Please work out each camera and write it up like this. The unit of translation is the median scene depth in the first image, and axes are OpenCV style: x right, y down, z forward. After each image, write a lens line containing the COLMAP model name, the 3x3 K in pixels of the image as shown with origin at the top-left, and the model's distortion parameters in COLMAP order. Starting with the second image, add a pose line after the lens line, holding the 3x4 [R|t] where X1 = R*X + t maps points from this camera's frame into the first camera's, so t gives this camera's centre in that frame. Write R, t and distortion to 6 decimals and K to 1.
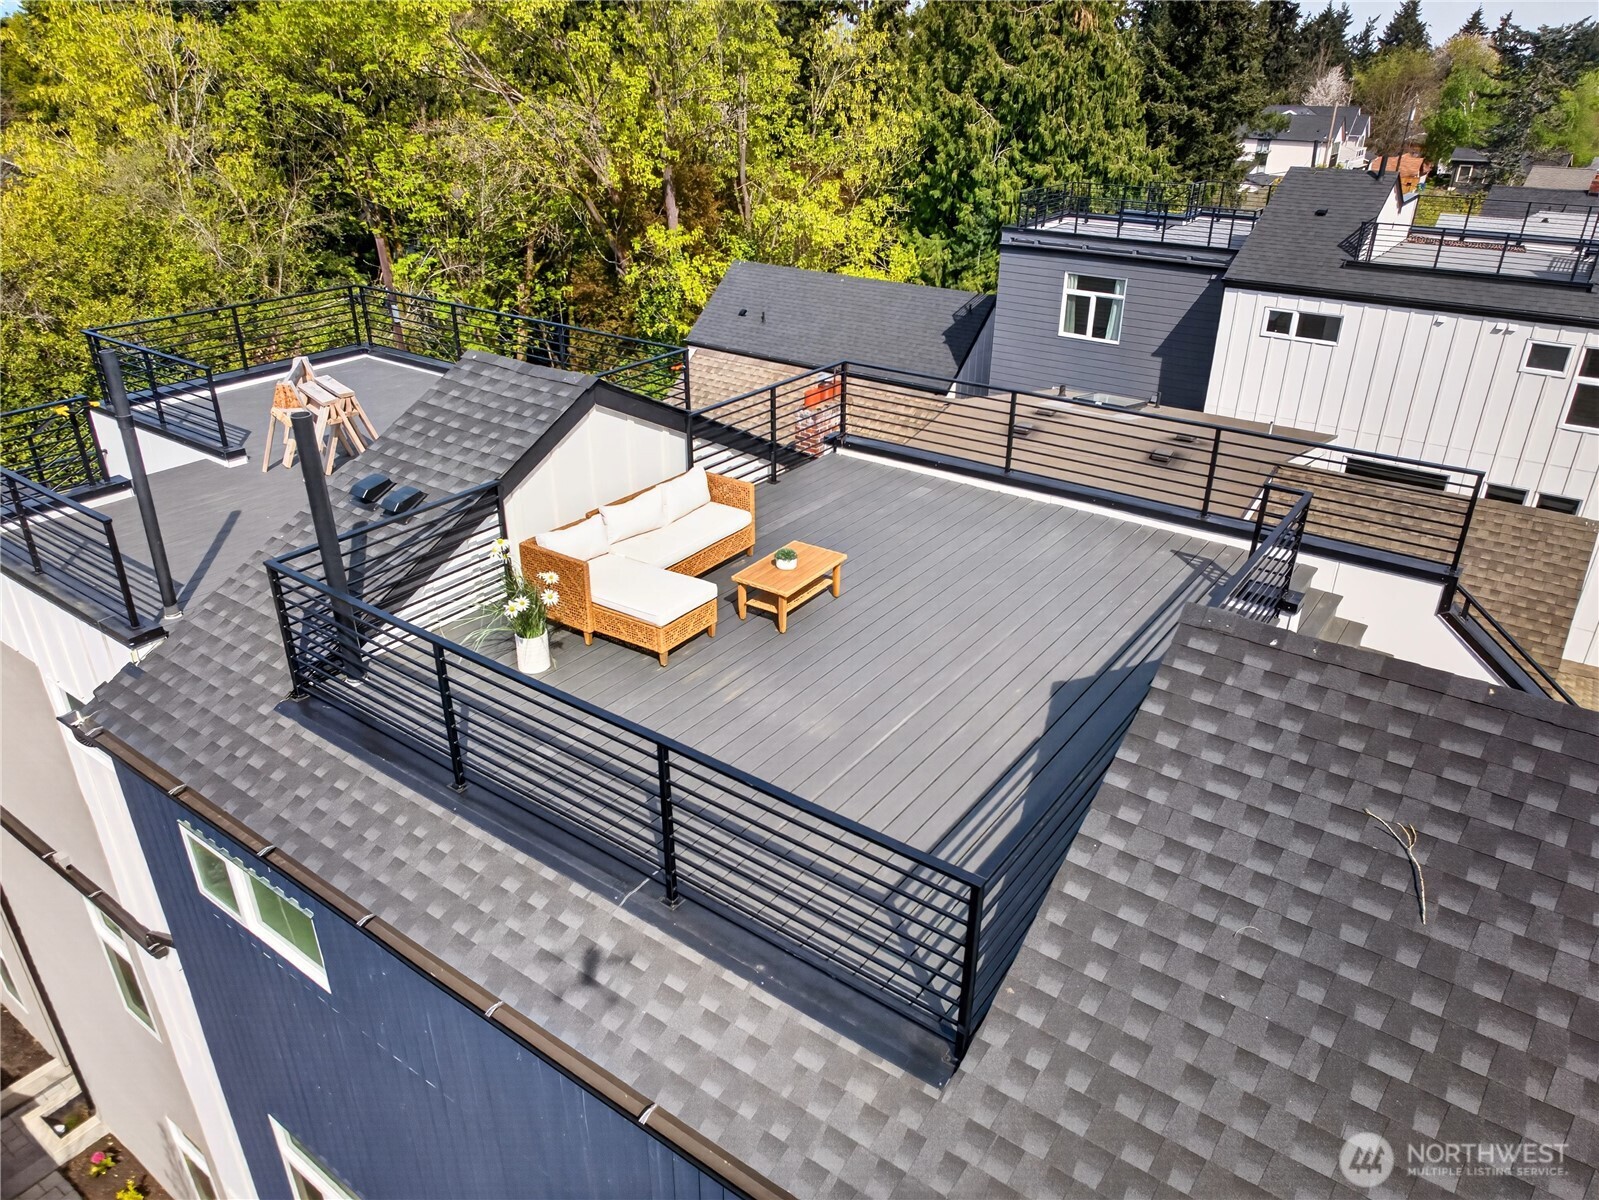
lens RADIAL K [[1115.3, 0, 799.5], [0, 1115.3, 600.0], [0, 0, 1]] dist [-0.013191, 0.003198]
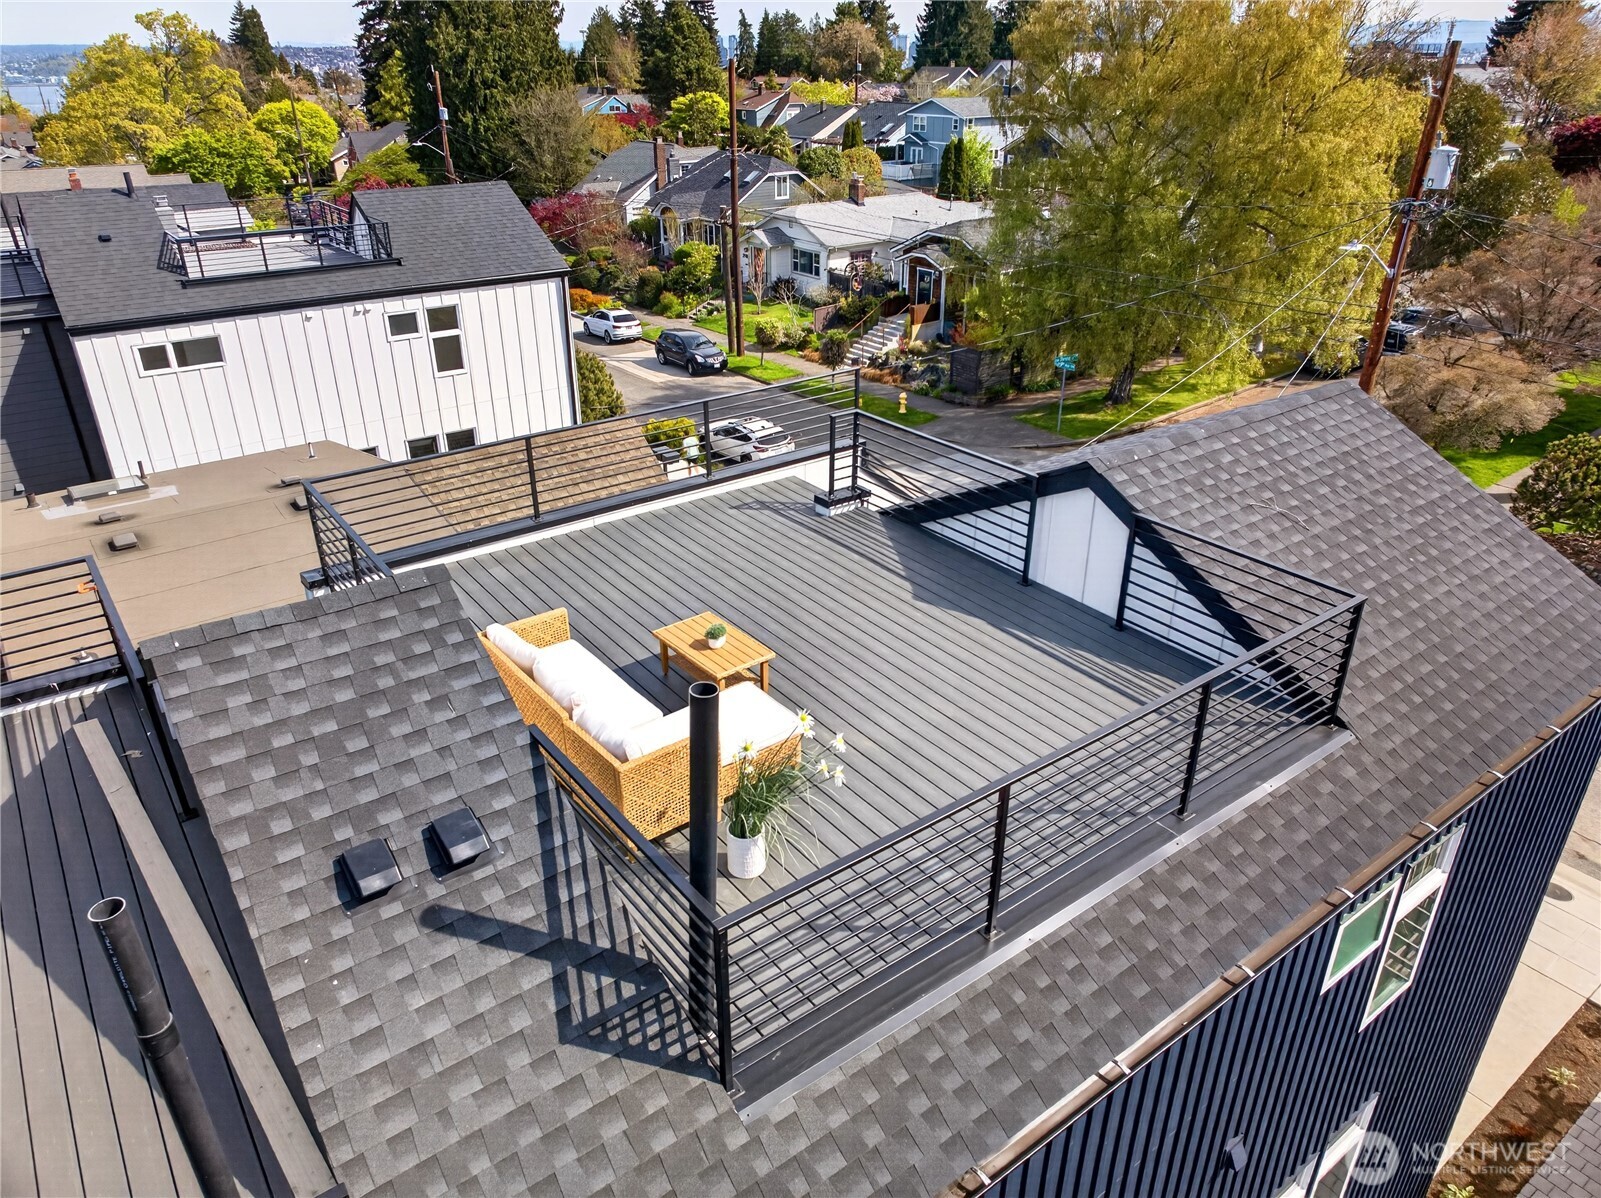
lens RADIAL K [[1116.7, 0, 800.5], [0, 1116.7, 599.0], [0, 0, 1]] dist [-0.013191, 0.003198]
pose [[0.301139, -0.425746, 0.853262, -0.299616], [0.423660, 0.861371, 0.280271, -0.114094], [-0.854299, 0.277093, 0.439764, 0.197249]]
